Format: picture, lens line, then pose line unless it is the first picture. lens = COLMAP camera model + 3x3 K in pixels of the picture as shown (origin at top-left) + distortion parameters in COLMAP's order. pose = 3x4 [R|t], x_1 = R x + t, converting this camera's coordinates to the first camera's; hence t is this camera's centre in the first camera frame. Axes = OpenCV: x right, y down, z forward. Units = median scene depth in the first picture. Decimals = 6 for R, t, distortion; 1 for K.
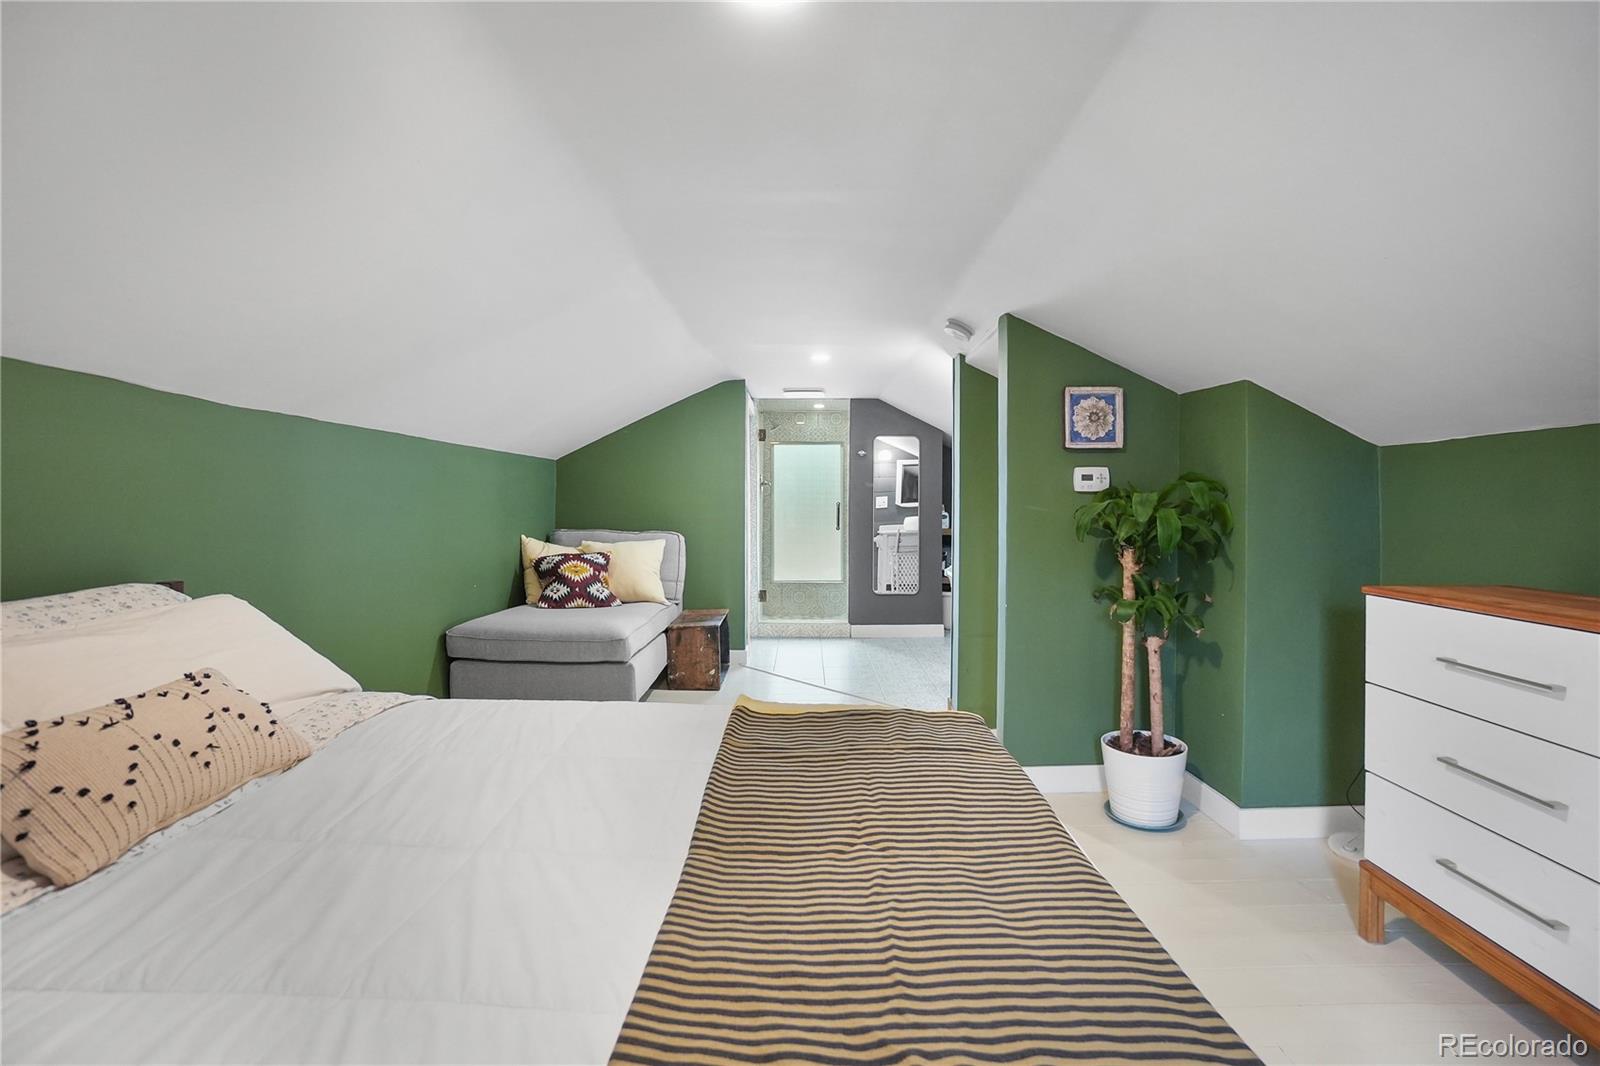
lens RADIAL K [[713.3, 0, 789.6], [0, 713.3, 524.4], [0, 0, 1]] dist [-0.069751, 0.024279]
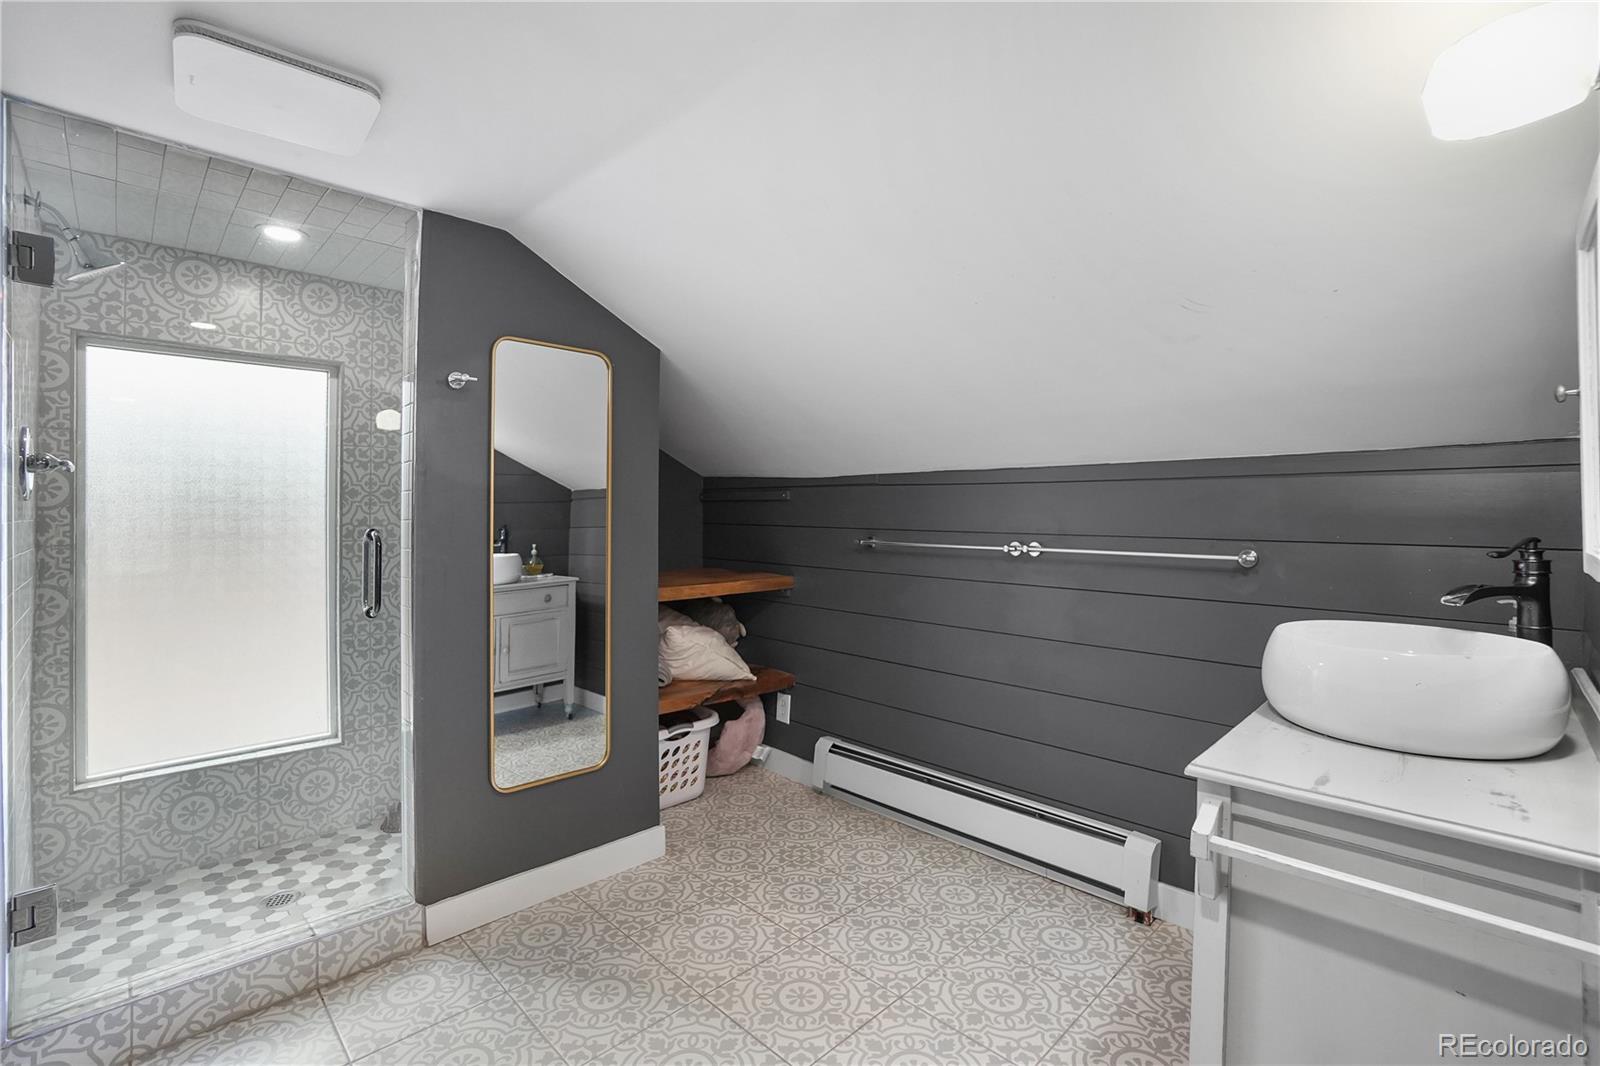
lens RADIAL K [[713.3, 0, 789.6], [0, 713.3, 524.4], [0, 0, 1]] dist [-0.069751, 0.024279]
pose [[0.692648, -0.006695, 0.721245, -0.042985], [0.019060, 0.999778, -0.009024, -0.048108], [-0.721024, 0.019998, 0.692621, 1.087729]]
